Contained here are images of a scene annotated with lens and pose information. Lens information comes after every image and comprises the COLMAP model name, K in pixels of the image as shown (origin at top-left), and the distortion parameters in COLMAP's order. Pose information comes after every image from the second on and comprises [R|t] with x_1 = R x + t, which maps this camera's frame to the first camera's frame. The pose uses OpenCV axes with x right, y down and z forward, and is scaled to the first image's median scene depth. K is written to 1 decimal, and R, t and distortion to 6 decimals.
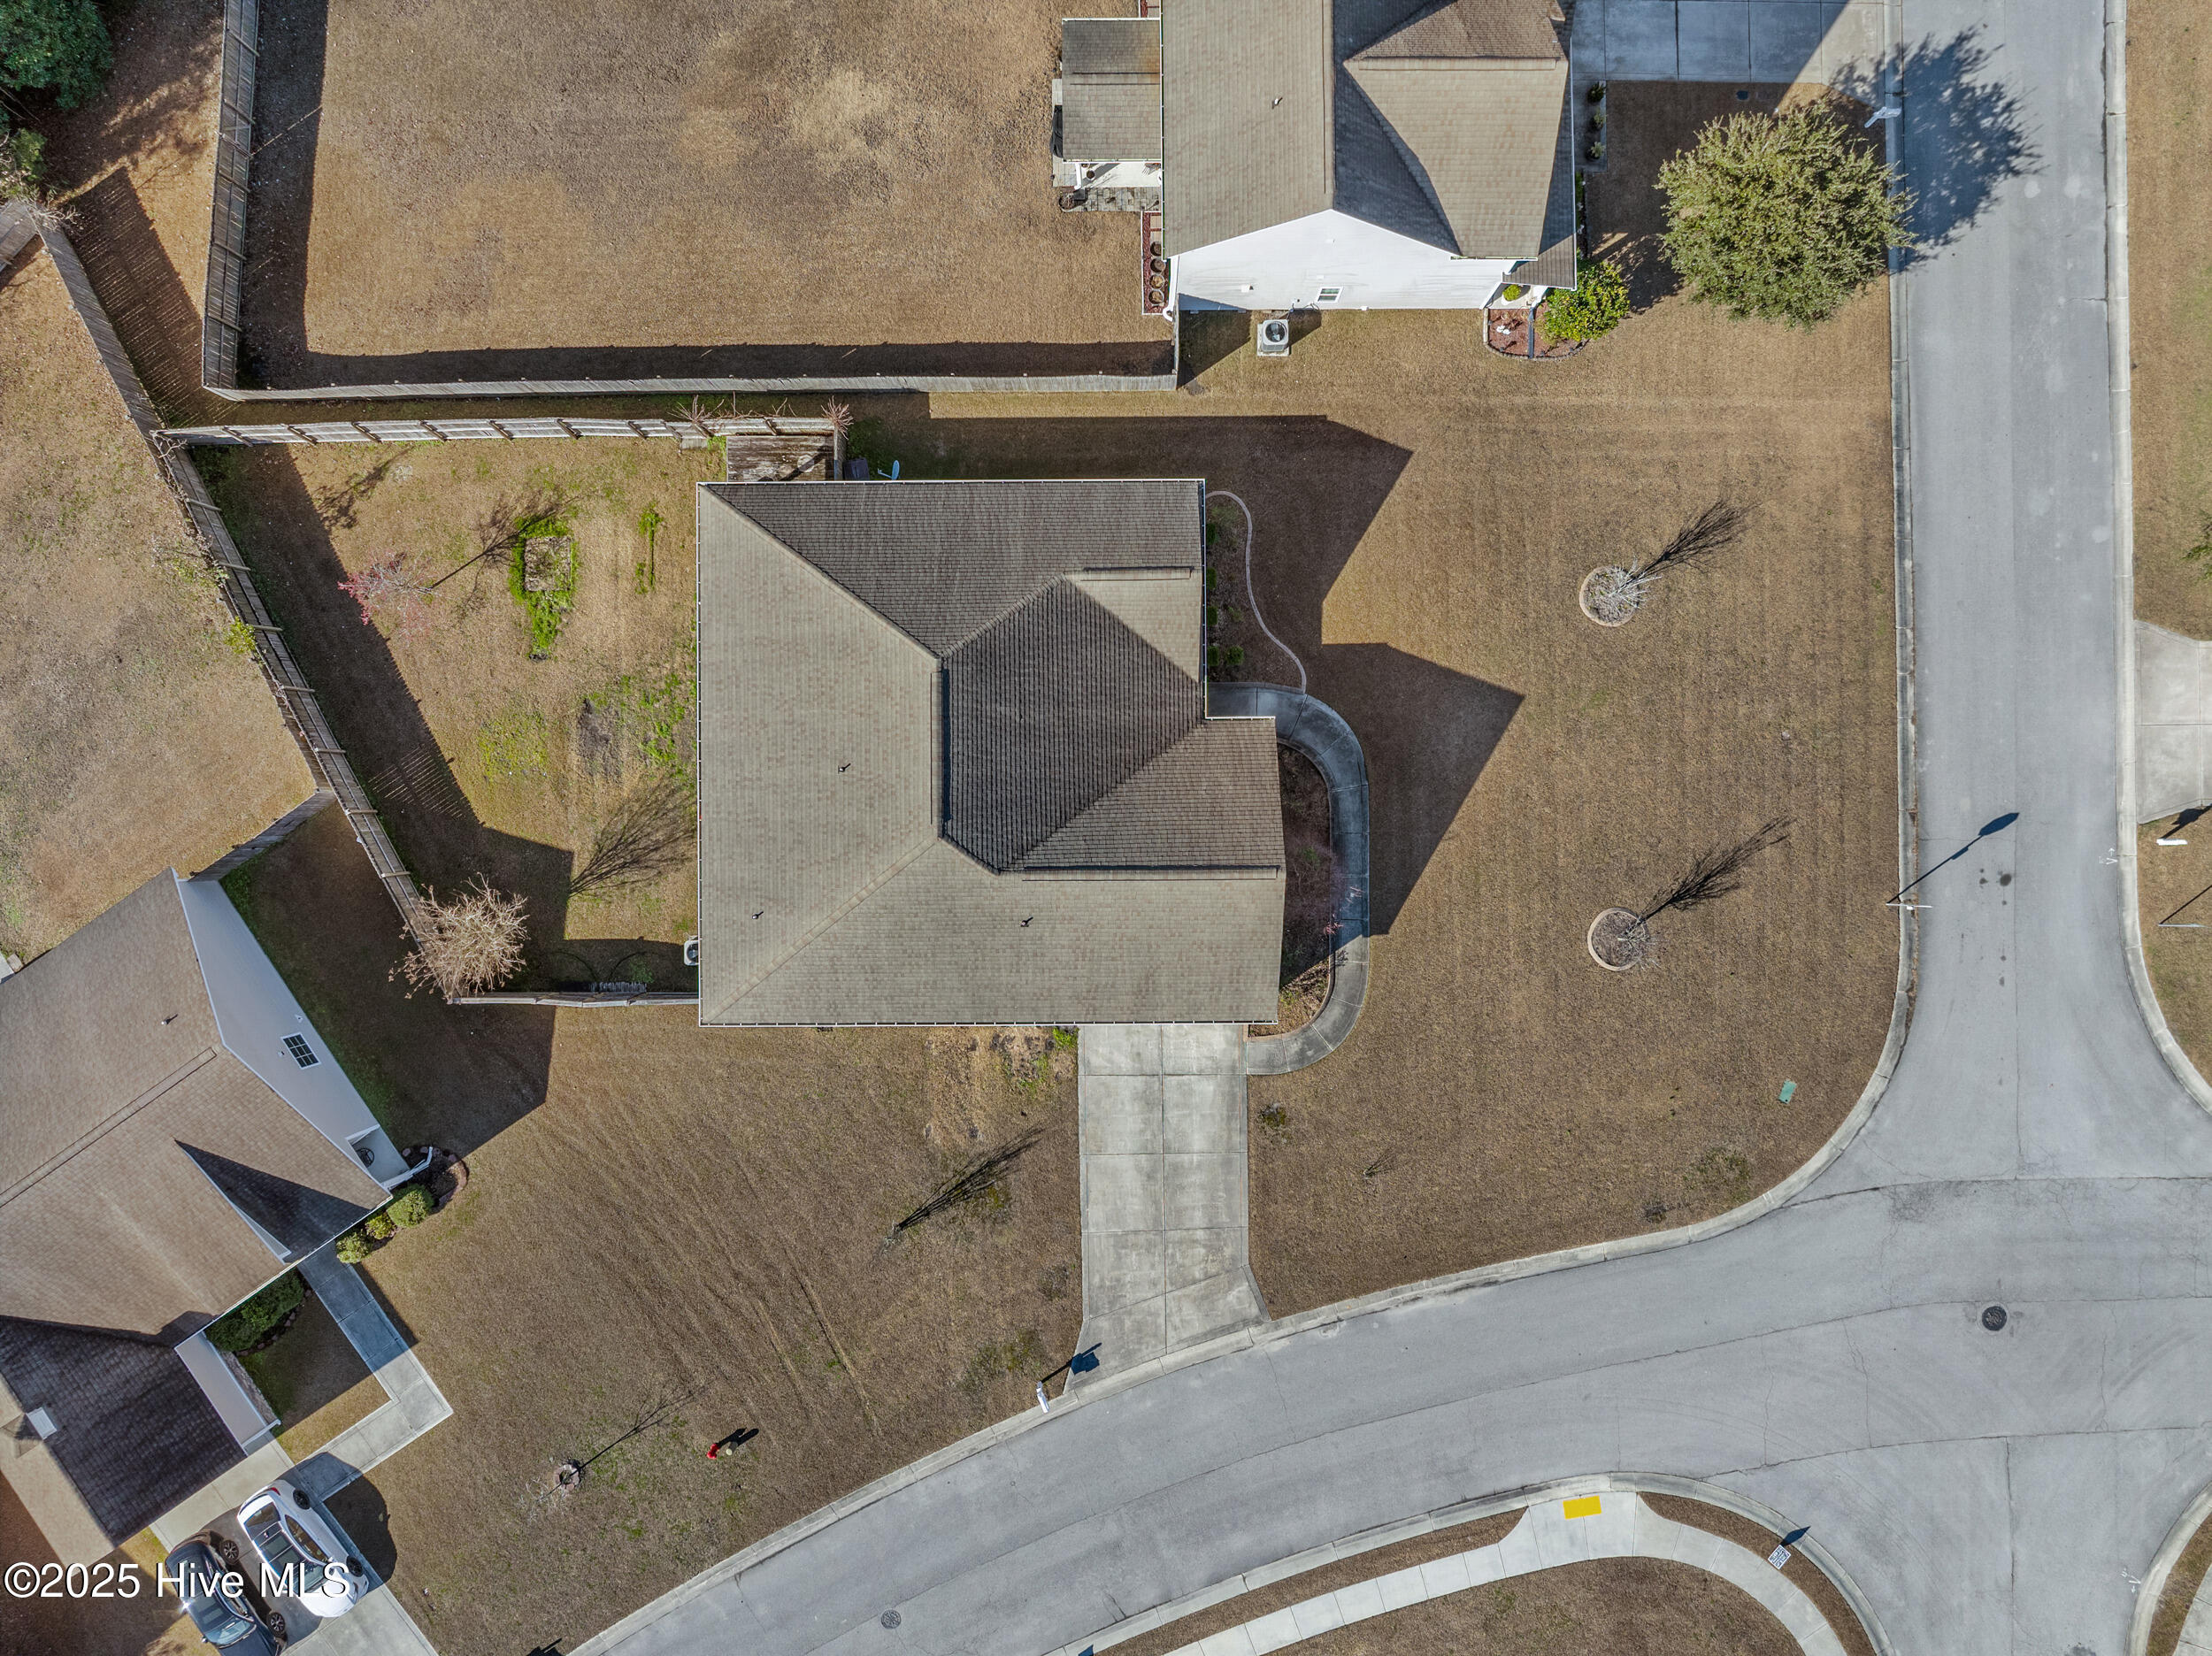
lens RADIAL K [[1615.9, 0, 1106.0], [0, 1615.9, 828.0], [0, 0, 1]] dist [-0.028838, -0.011338]
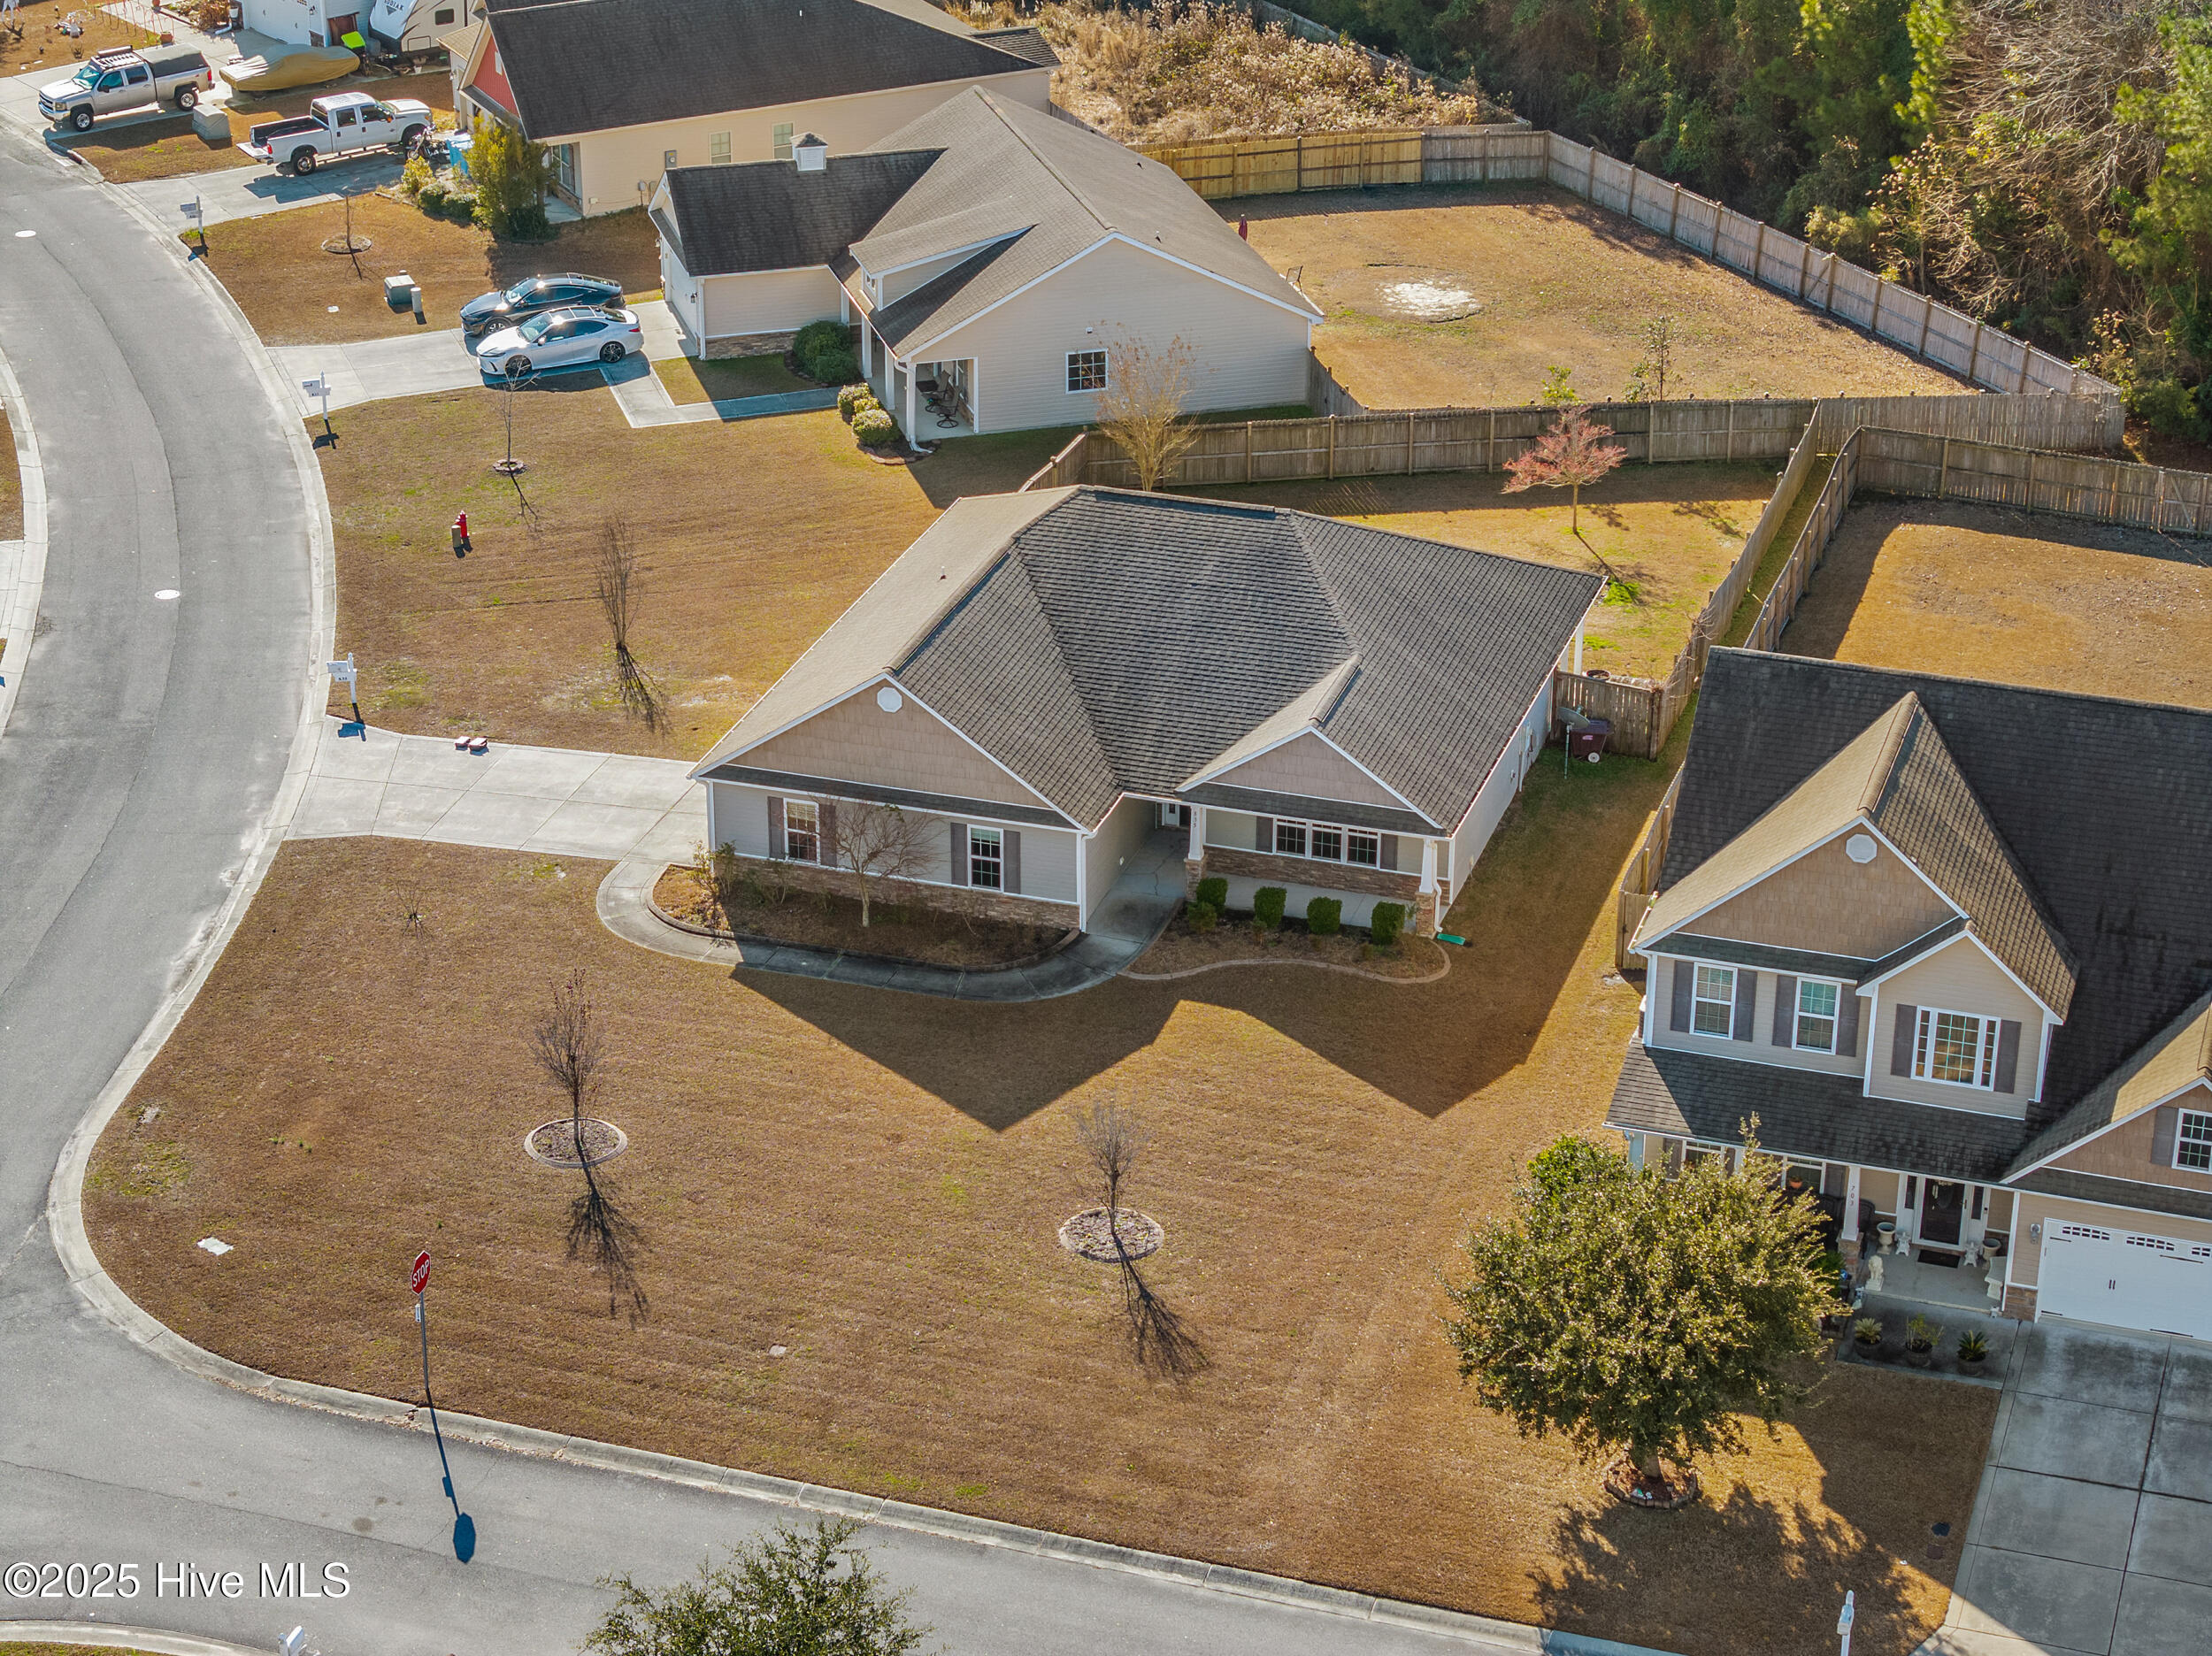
lens RADIAL K [[4454.4, 0, 1106.0], [0, 4454.4, 828.0], [0, 0, 1]] dist [-0.092693, 0.164843]
pose [[-0.315999, 0.408821, -0.856160, 1.646252], [-0.948759, -0.135519, 0.285465, -0.586904], [0.000678, 0.902497, 0.430696, 0.164629]]
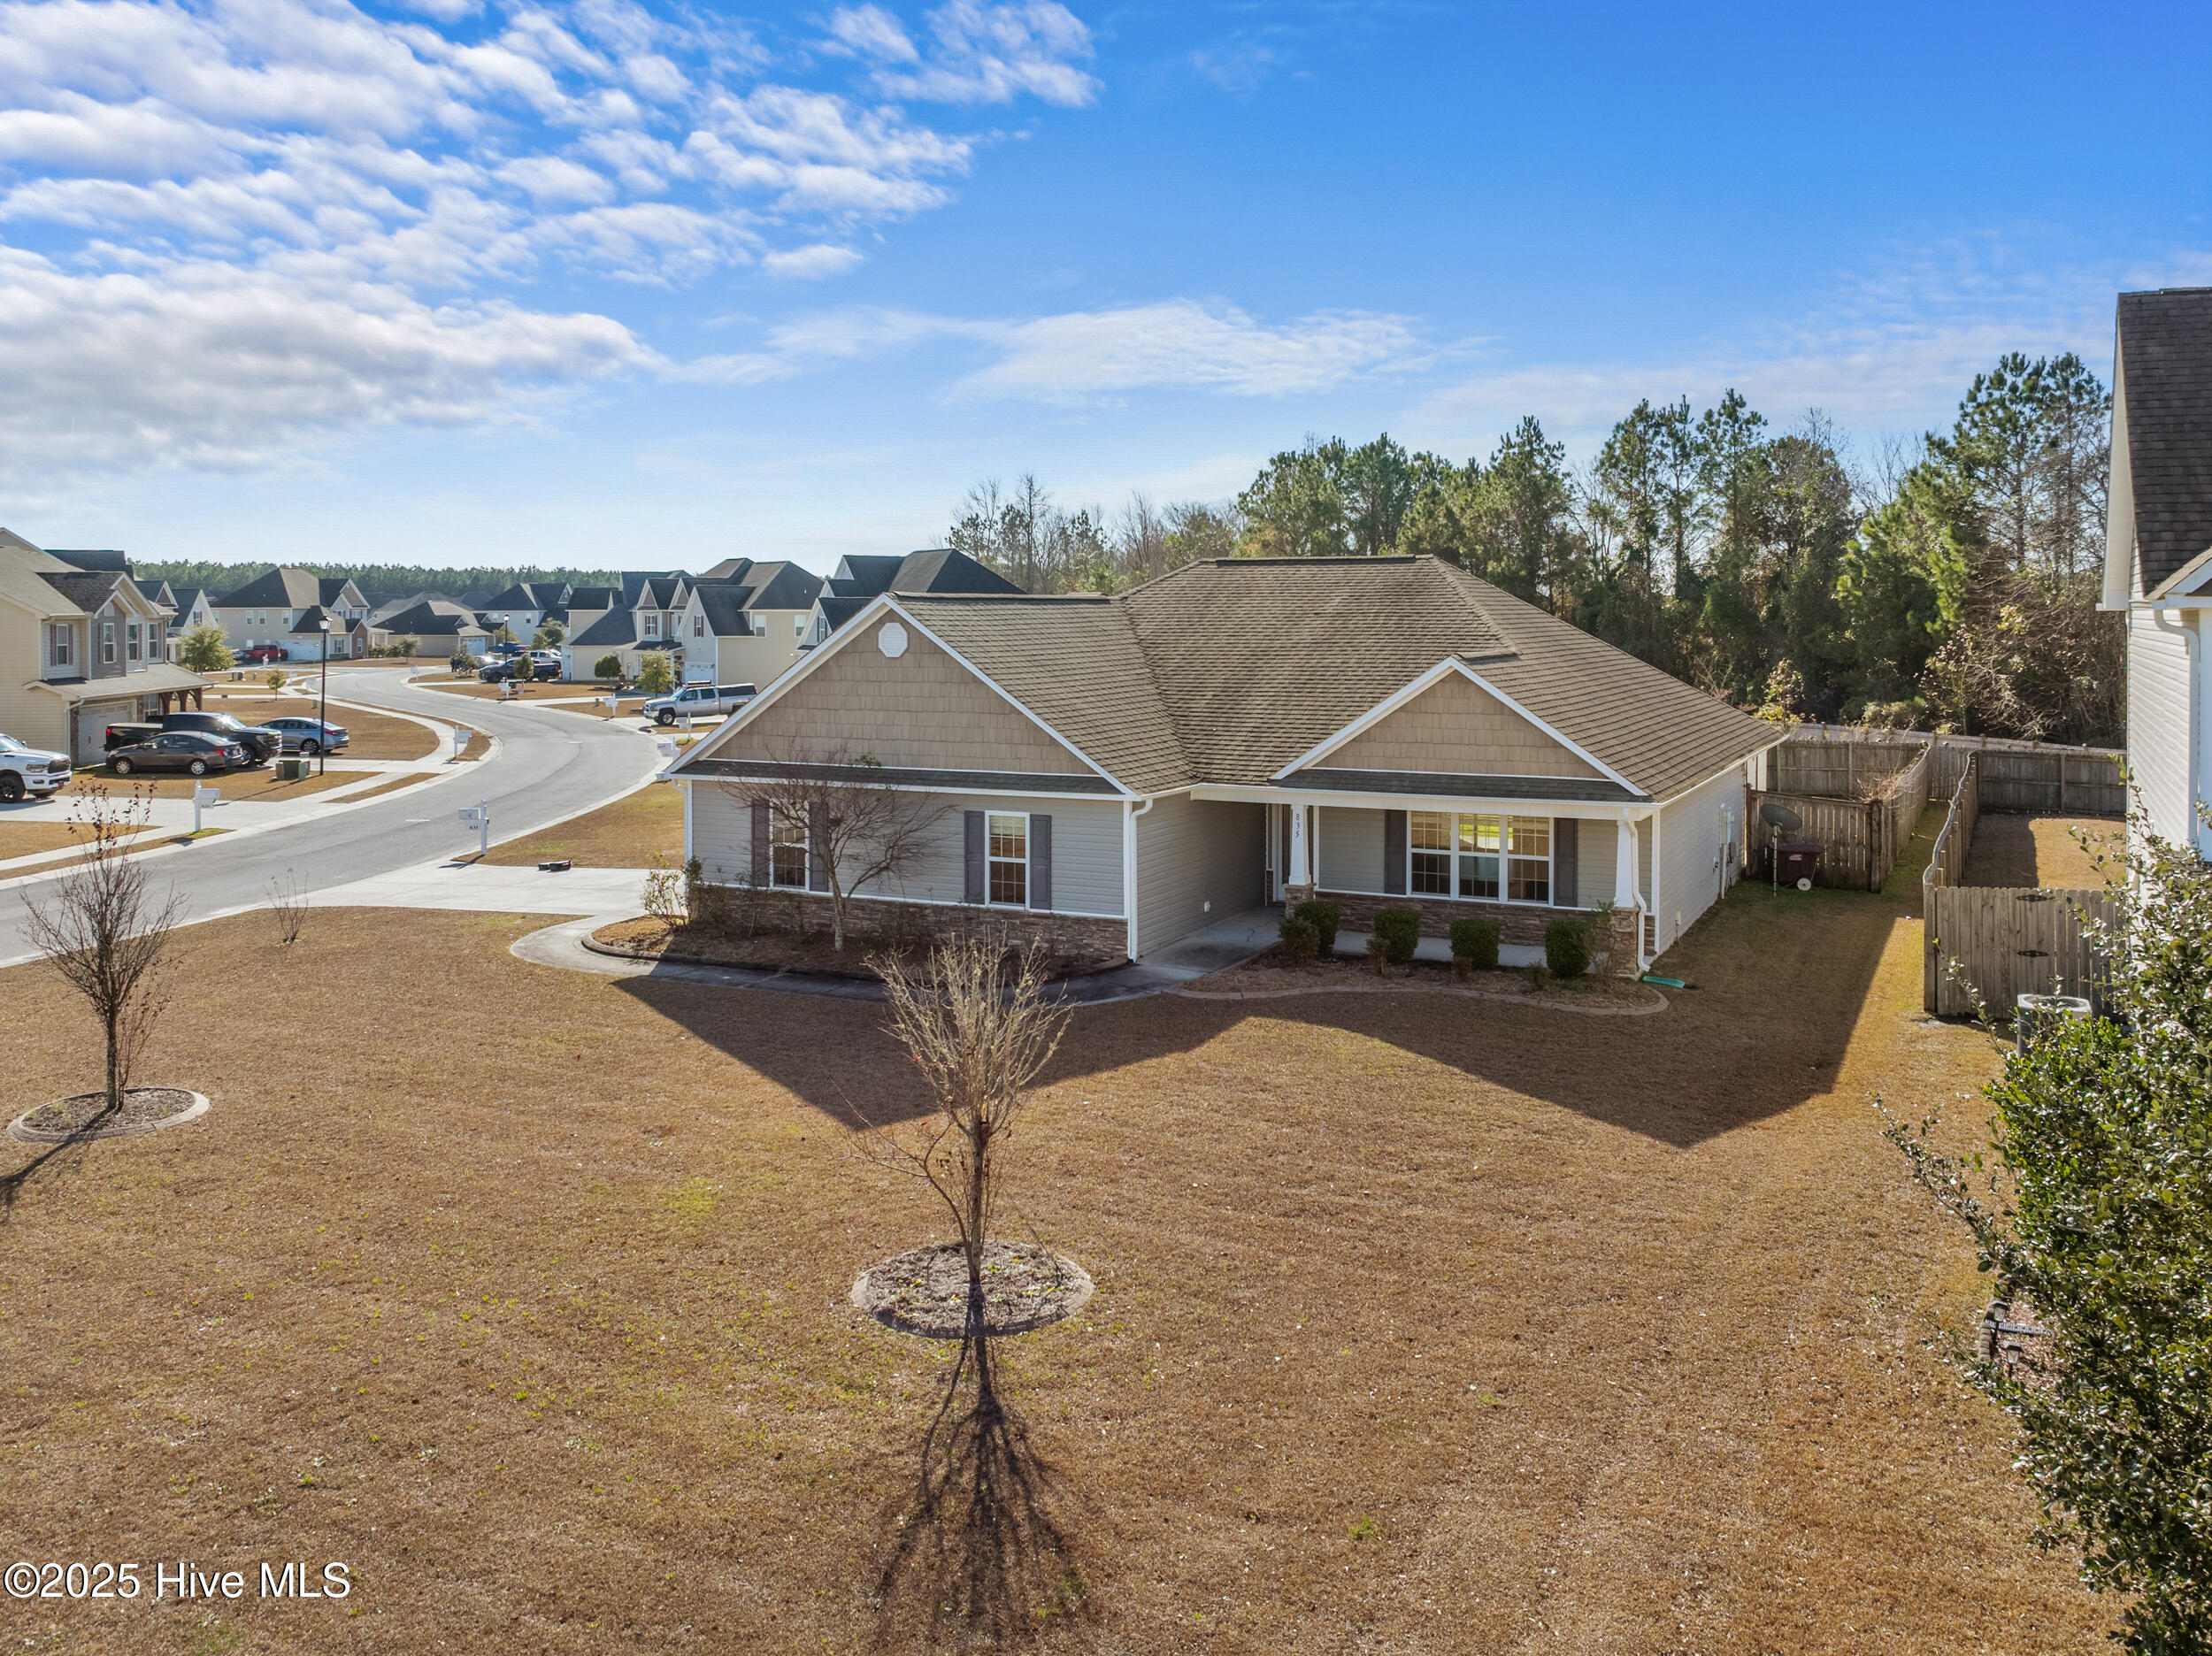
lens RADIAL K [[1771.1, 0, 1205.7], [0, 1771.1, 587.6], [0, 0, 1]] dist [-0.010994, -0.015631]
pose [[-0.423237, -0.008003, -0.905984, 0.554346], [-0.906013, 0.007515, 0.423184, -0.298506], [0.003421, 0.999940, -0.010431, 0.890883]]
